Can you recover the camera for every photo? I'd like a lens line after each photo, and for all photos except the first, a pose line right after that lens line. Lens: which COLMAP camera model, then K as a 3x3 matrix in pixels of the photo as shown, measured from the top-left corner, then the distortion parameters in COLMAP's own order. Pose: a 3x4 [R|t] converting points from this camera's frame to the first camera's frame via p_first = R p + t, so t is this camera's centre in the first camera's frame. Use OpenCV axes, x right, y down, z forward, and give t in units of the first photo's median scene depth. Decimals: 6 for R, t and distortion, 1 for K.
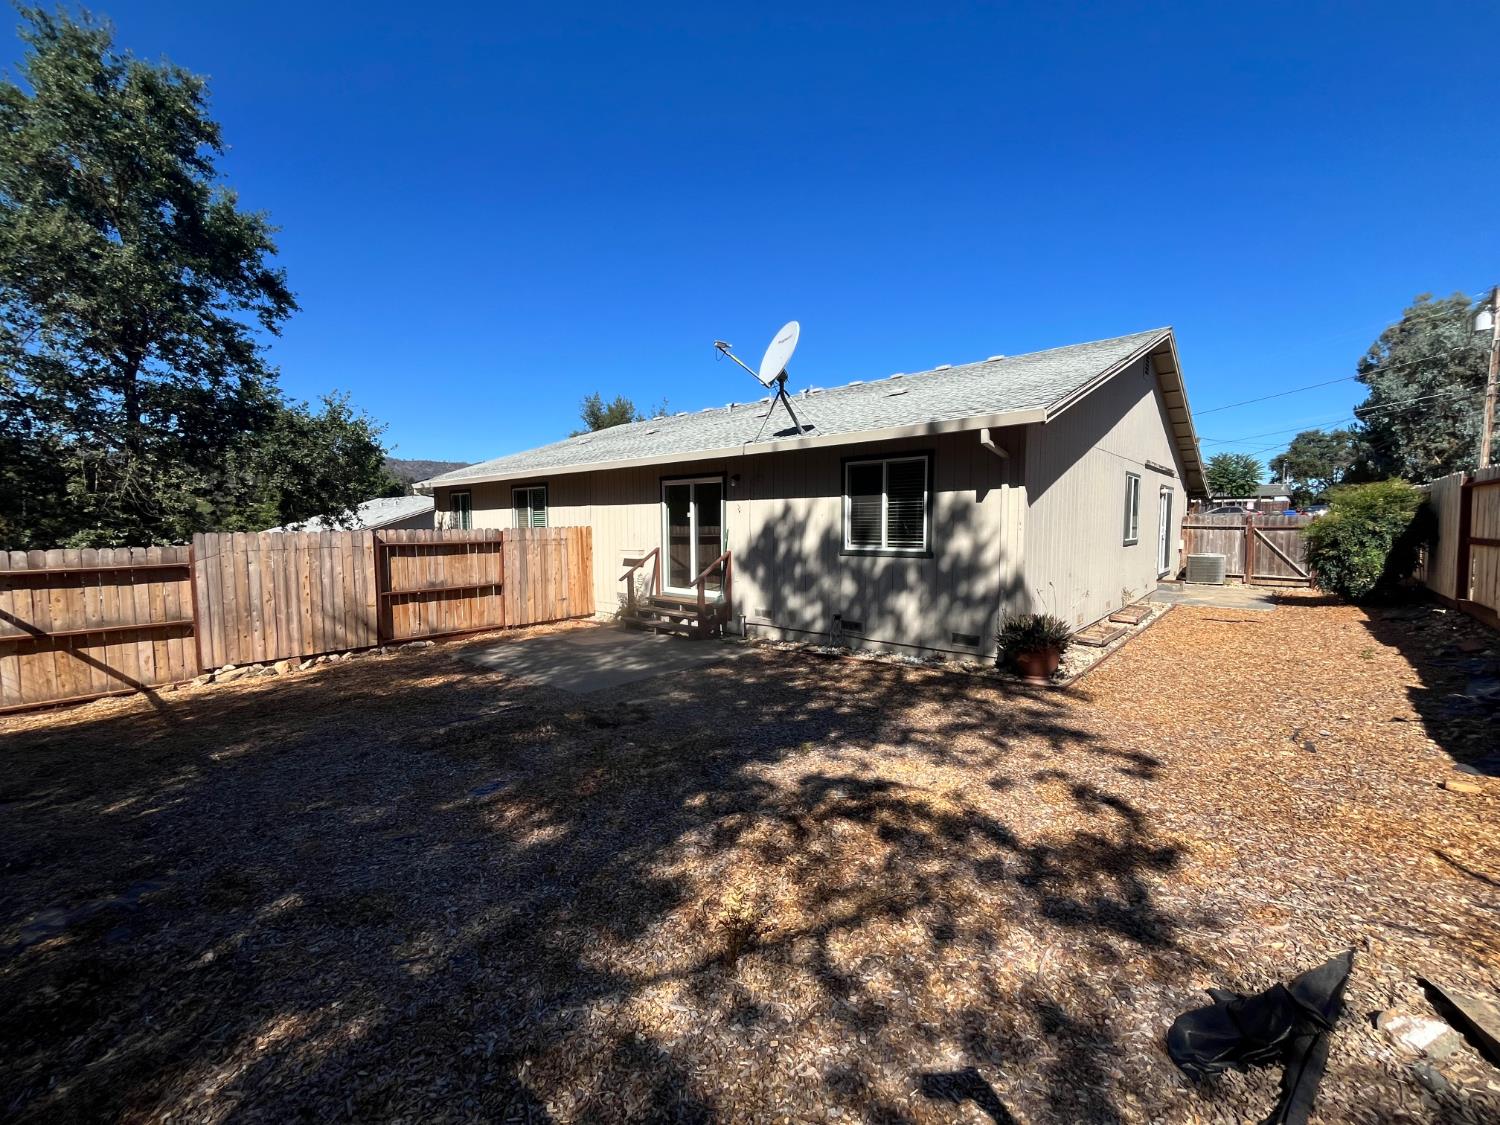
lens RADIAL K [[609.2, 0, 750.0], [0, 609.2, 562.5], [0, 0, 1]] dist [-0.002677, -0.000210]
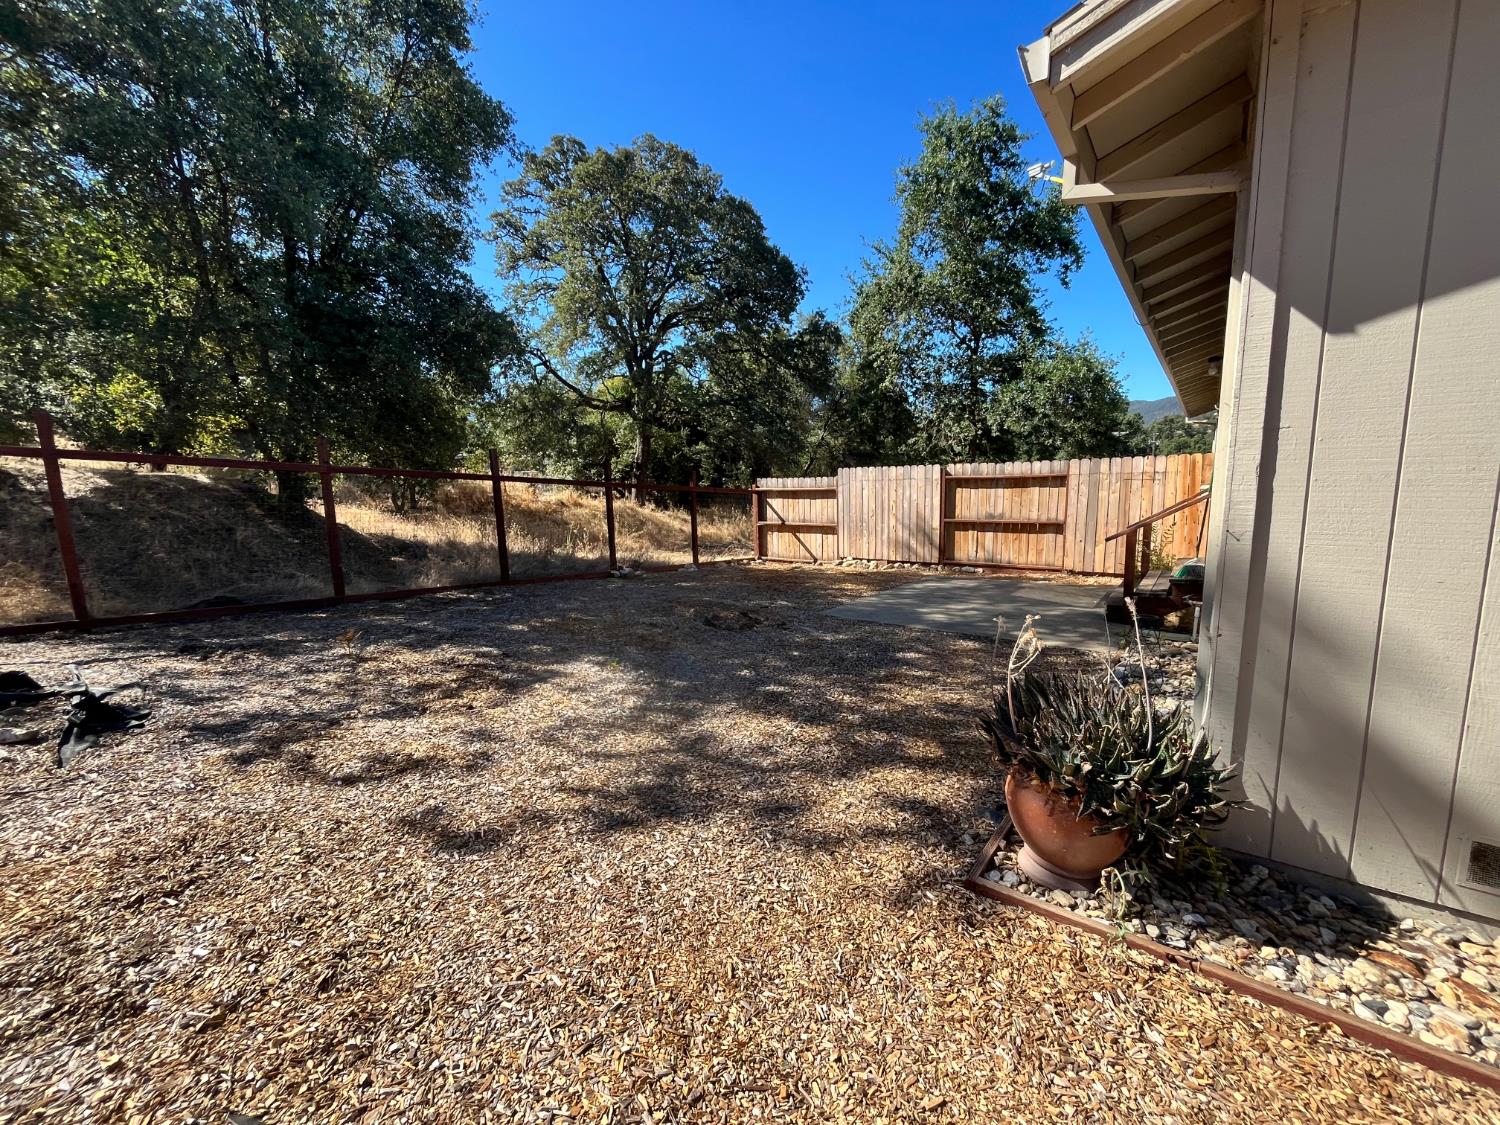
lens RADIAL K [[609.2, 0, 750.0], [0, 609.2, 562.5], [0, 0, 1]] dist [-0.002677, -0.000210]
pose [[0.087686, 0.140720, -0.986159, 0.817935], [-0.045131, 0.989517, 0.137186, -0.017265], [0.995125, 0.032477, 0.093118, 0.822090]]
